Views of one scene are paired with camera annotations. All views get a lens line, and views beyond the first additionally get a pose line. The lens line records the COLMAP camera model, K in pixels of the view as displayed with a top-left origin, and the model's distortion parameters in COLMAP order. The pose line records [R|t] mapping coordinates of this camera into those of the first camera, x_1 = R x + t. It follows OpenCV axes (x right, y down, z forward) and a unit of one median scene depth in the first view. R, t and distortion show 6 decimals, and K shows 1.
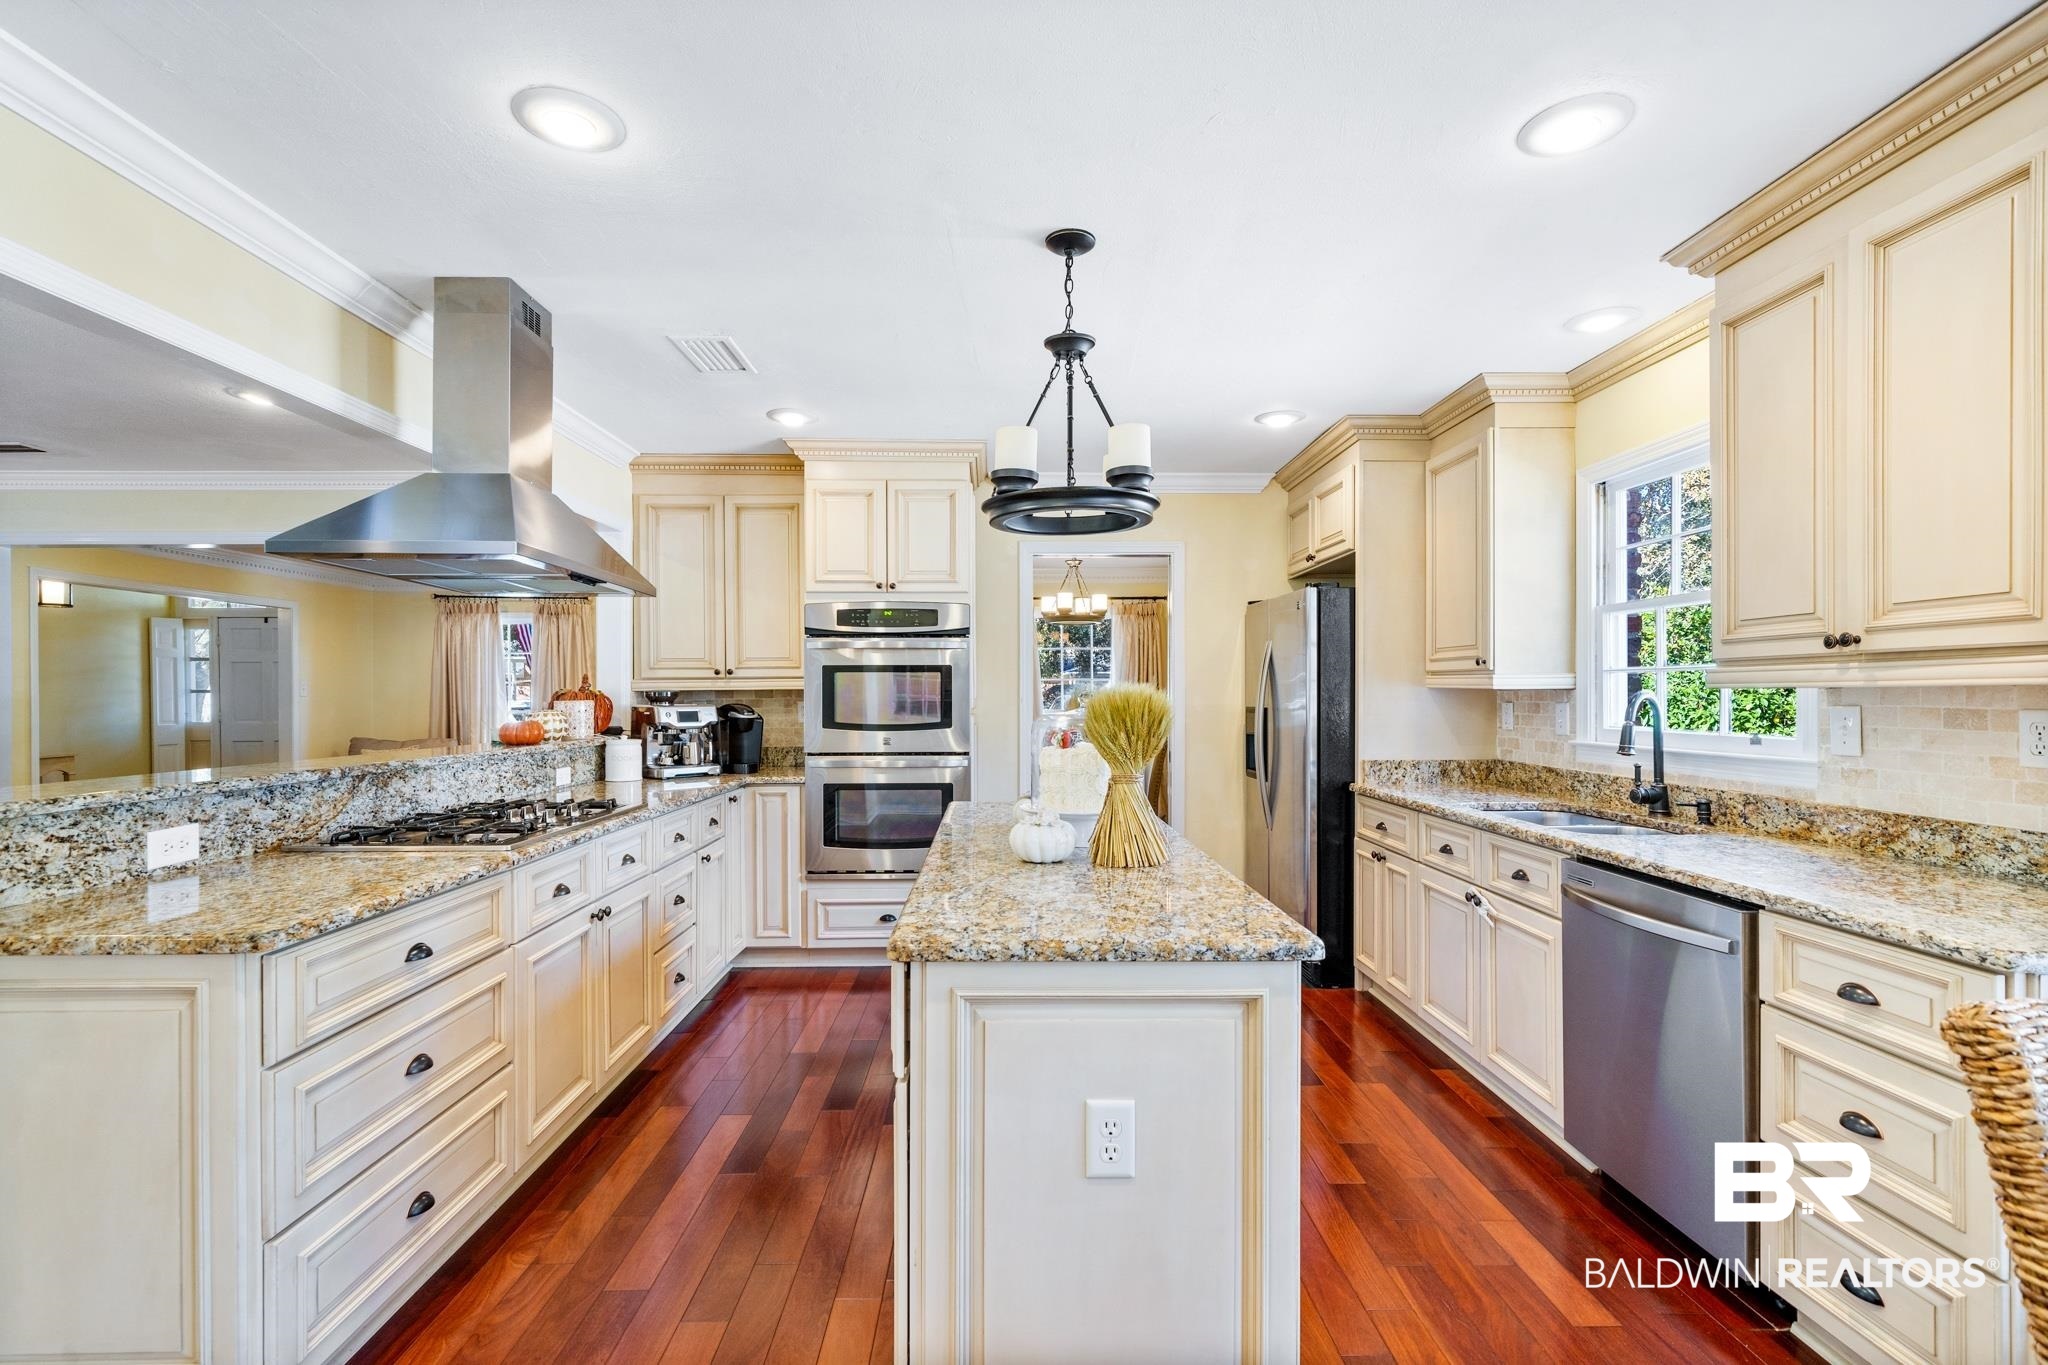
lens RADIAL K [[943.6, 0, 1019.3], [0, 943.6, 688.6], [0, 0, 1]] dist [-0.000778, 0.000376]
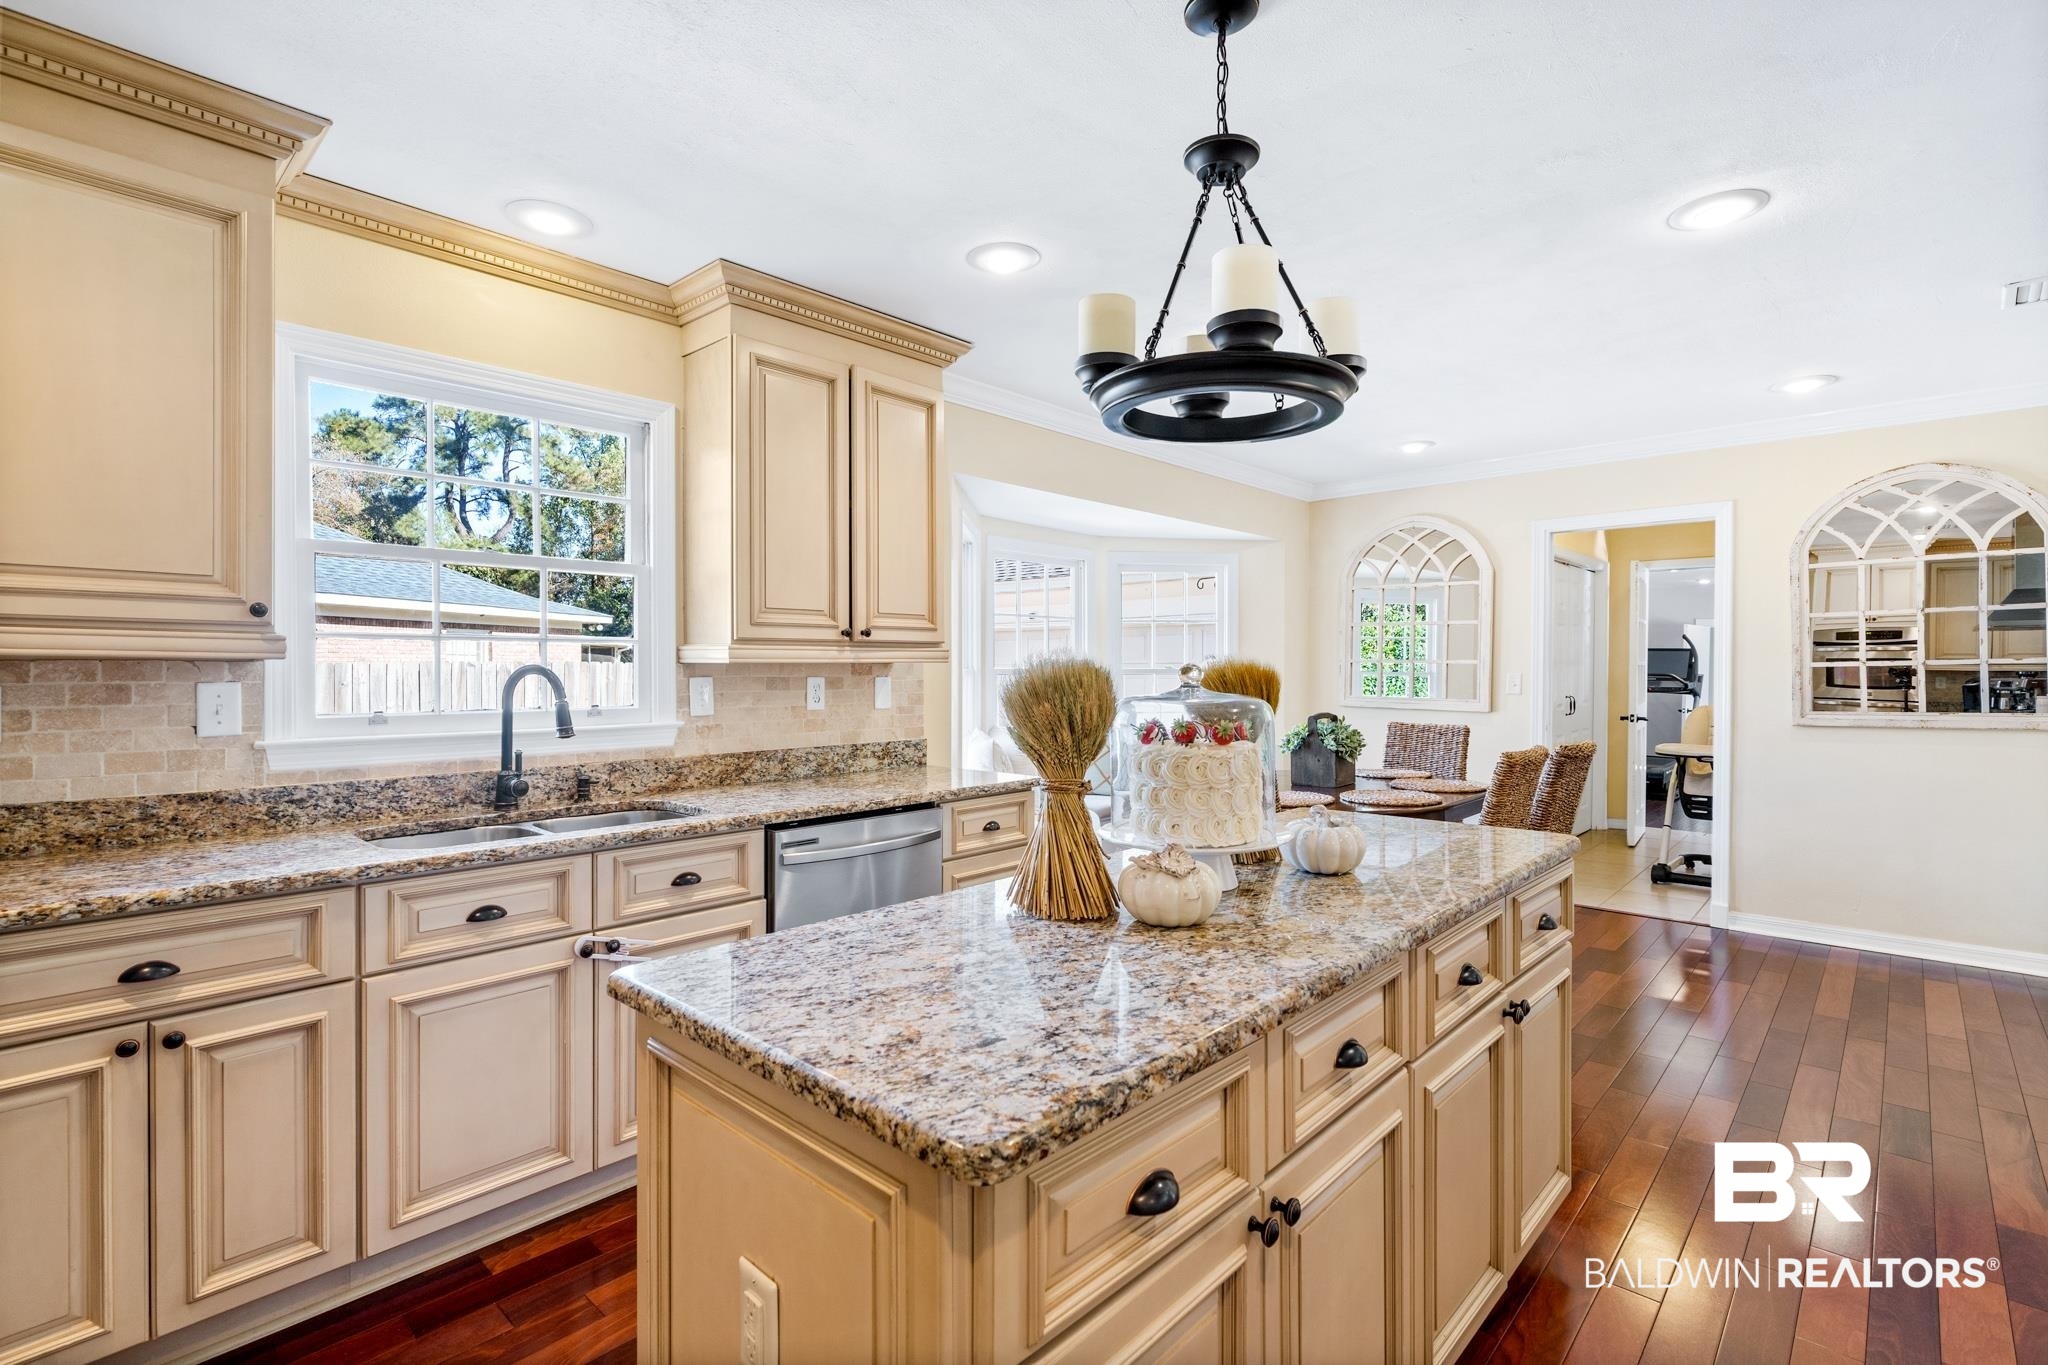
lens RADIAL K [[946.2, 0, 1023.8], [0, 946.2, 679.8], [0, 0, 1]] dist [0.003572, 0.000504]
pose [[-0.718257, -0.008580, 0.695725, -0.321860], [-0.002828, 0.999952, 0.009412, 0.008308], [-0.695773, 0.004793, -0.718246, 1.567669]]
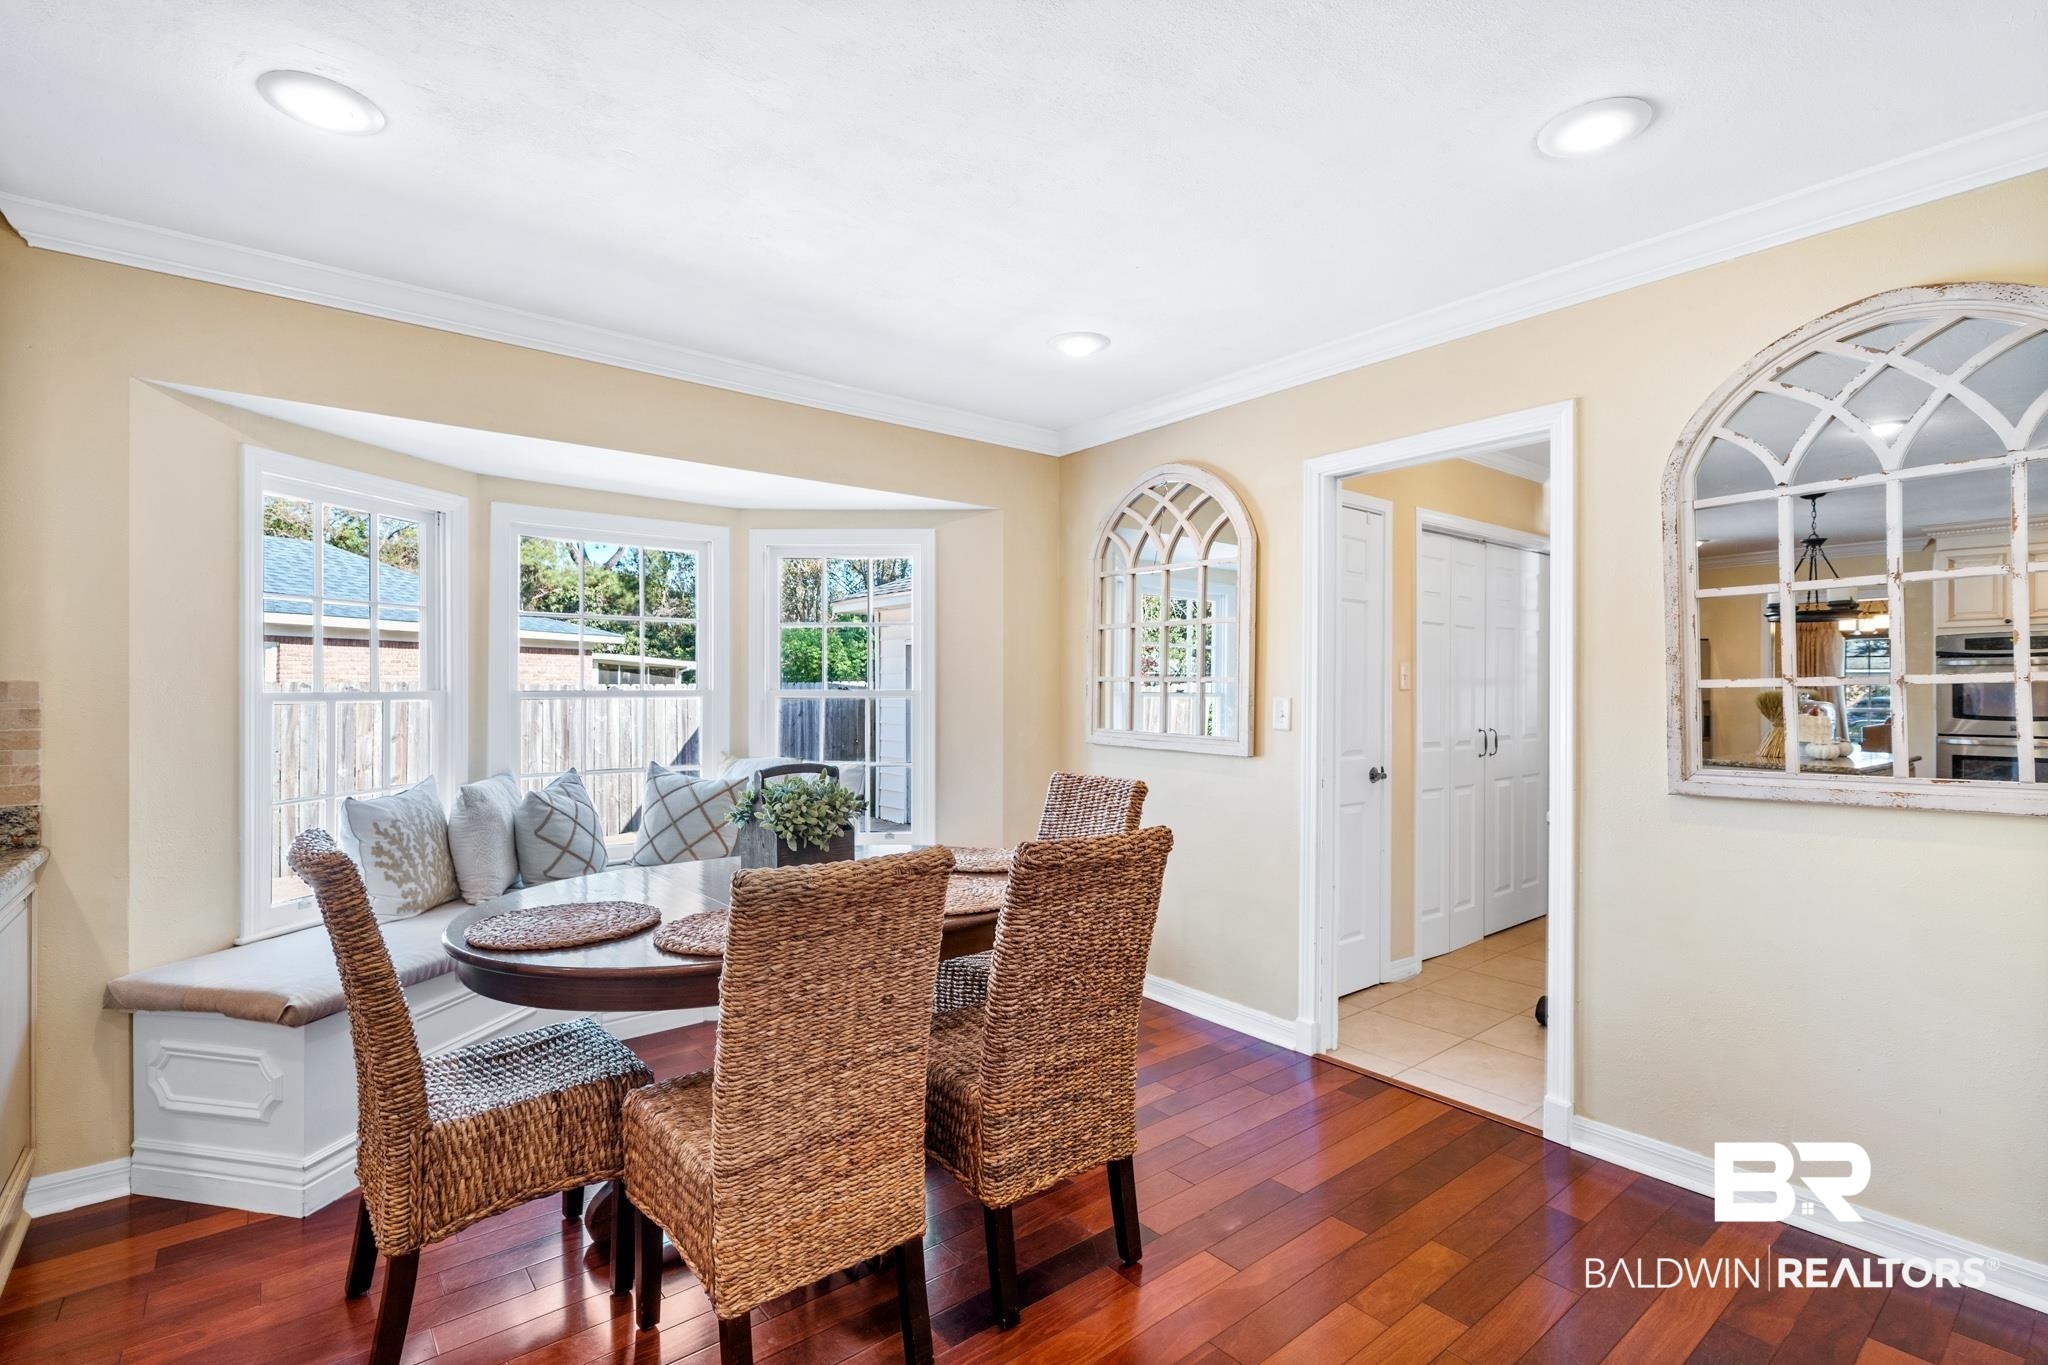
lens RADIAL K [[943.6, 0, 1019.3], [0, 943.6, 688.6], [0, 0, 1]] dist [-0.000778, 0.000376]
pose [[-0.611129, 0.000410, 0.791531, -0.486422], [-0.002974, 0.999992, -0.002814, 0.002240], [-0.791525, -0.004074, -0.611123, 0.383602]]
